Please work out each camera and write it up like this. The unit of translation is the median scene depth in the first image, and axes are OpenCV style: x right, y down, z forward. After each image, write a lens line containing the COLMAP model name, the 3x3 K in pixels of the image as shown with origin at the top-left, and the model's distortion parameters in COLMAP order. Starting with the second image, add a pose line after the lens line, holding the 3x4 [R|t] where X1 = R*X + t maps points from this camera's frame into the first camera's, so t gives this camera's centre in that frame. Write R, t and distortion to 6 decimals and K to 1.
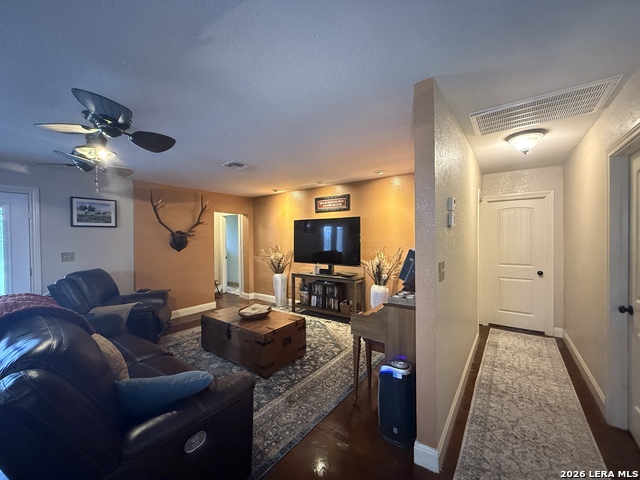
lens RADIAL K [[256.2, 0, 321.5], [0, 256.2, 239.3], [0, 0, 1]] dist [0.002527, 0.000121]
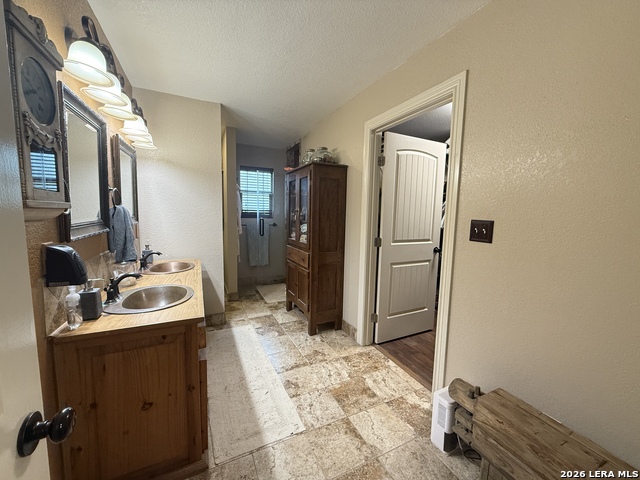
lens RADIAL K [[256.2, 0, 320.9], [0, 256.2, 237.3], [0, 0, 1]] dist [0.002527, 0.000121]
pose [[-0.469722, 0.090151, -0.878199, -0.417863], [-0.024331, 0.993072, 0.114957, 0.030035], [0.882479, 0.075365, -0.464274, 0.781191]]
